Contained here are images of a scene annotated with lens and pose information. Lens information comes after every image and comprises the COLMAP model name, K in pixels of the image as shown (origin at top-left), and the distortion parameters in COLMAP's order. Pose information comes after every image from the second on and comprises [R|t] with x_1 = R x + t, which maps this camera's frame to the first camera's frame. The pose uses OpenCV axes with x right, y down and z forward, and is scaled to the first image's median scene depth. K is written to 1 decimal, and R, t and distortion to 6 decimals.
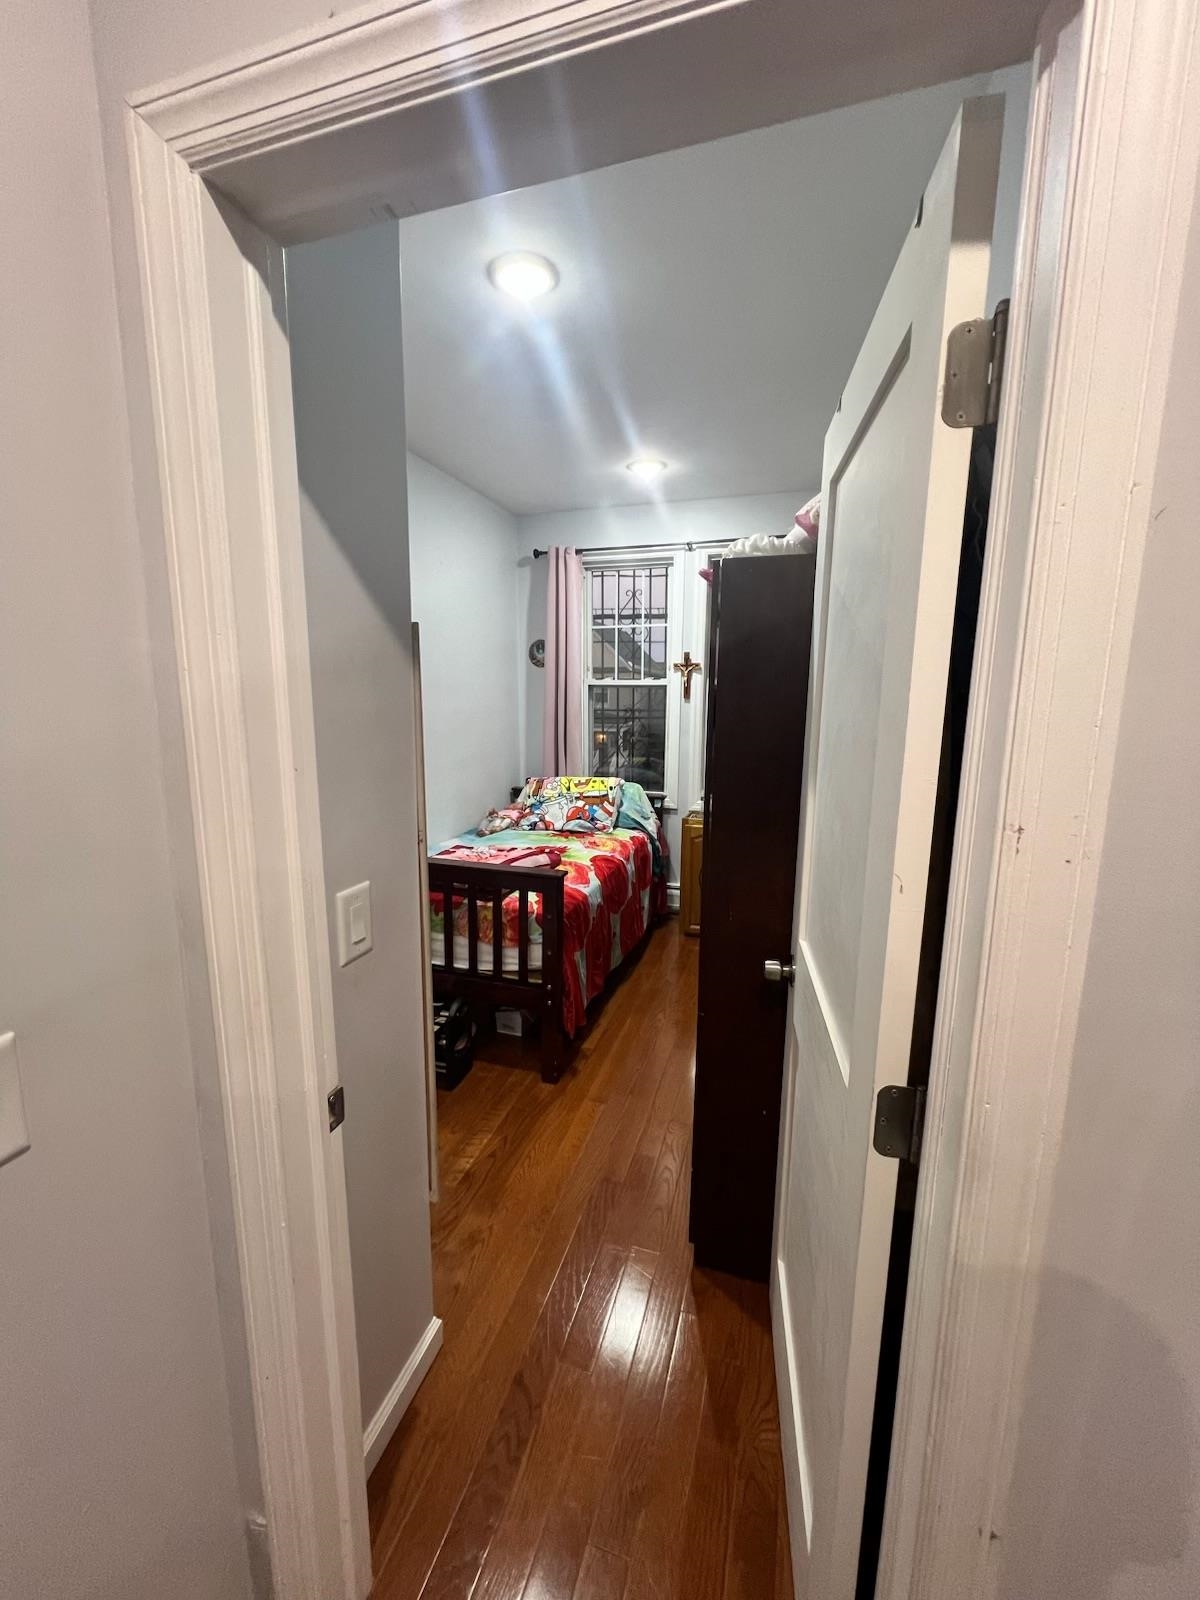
lens RADIAL K [[635.5, 0, 601.4], [0, 635.5, 800.5], [0, 0, 1]] dist [-0.002635, 0.000609]
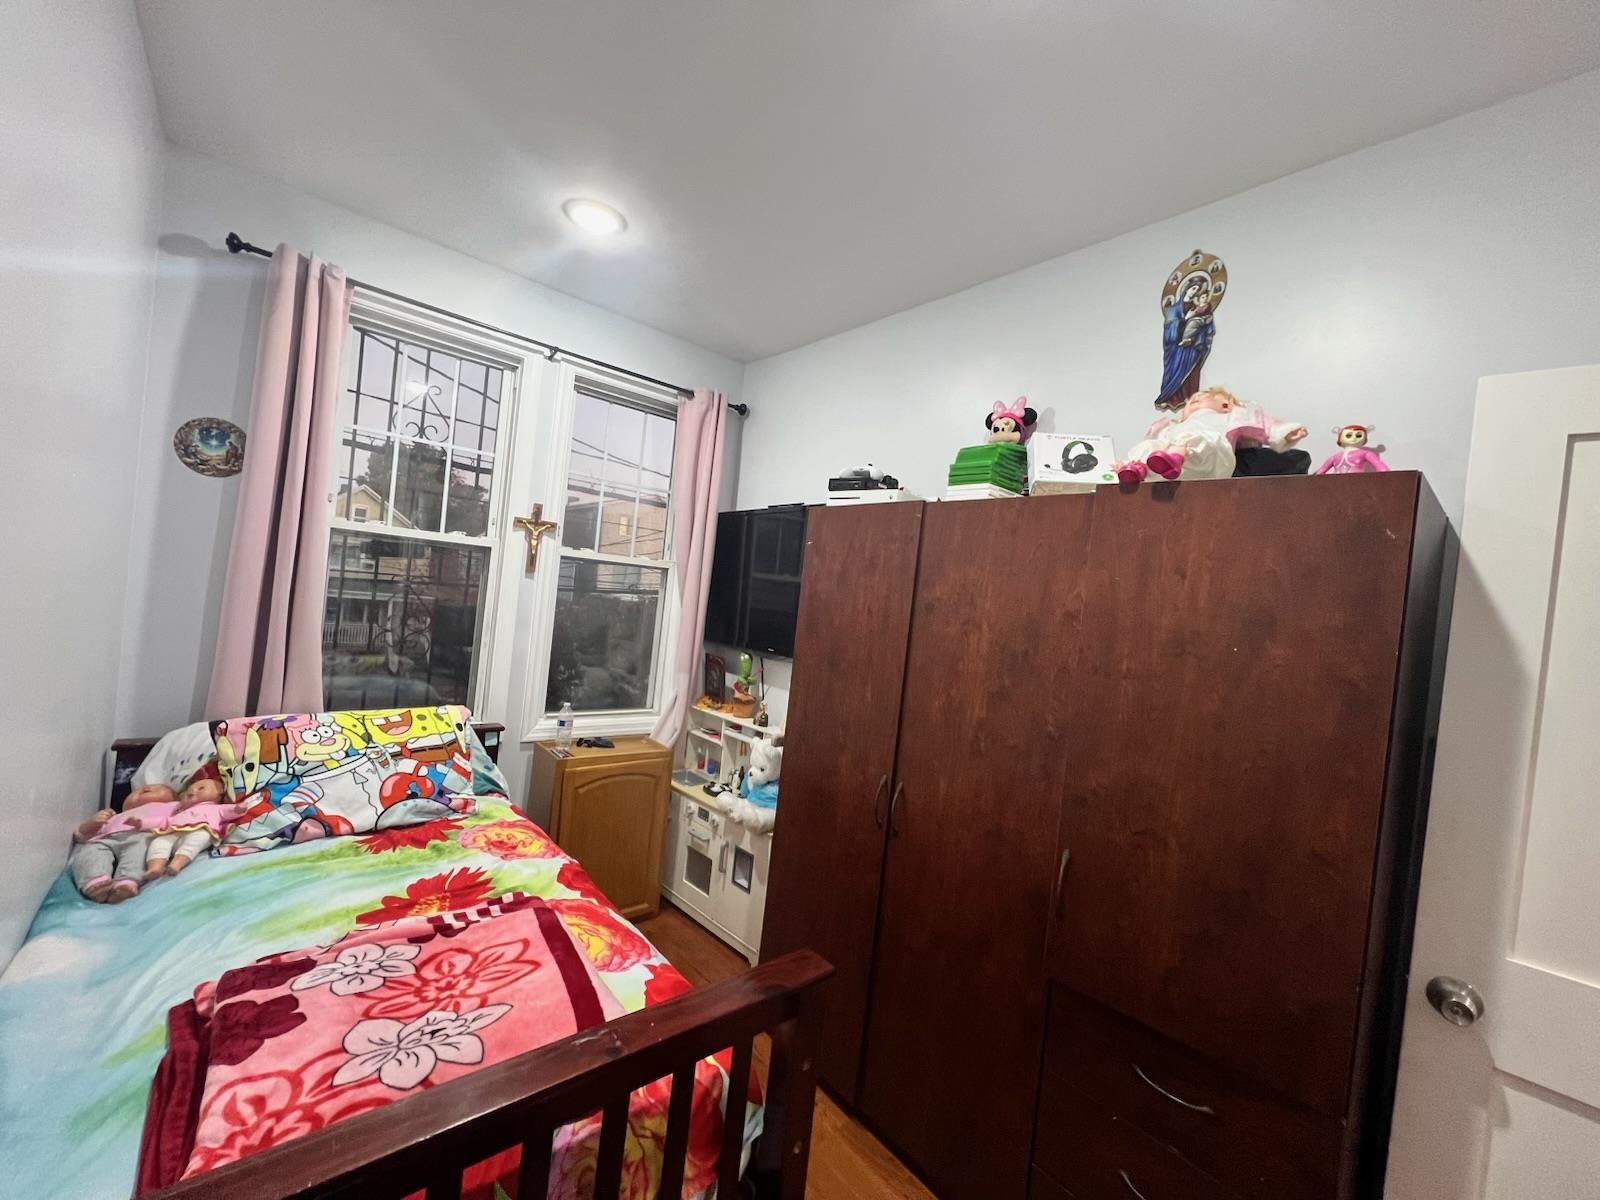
lens RADIAL K [[635.5, 0, 798.1], [0, 635.5, 600.0], [0, 0, 1]] dist [-0.002635, 0.000609]
pose [[0.518824, 0.045947, 0.853646, -0.305294], [0.039947, 0.996161, -0.077897, -0.073663], [-0.853948, 0.074516, 0.514996, 0.453101]]
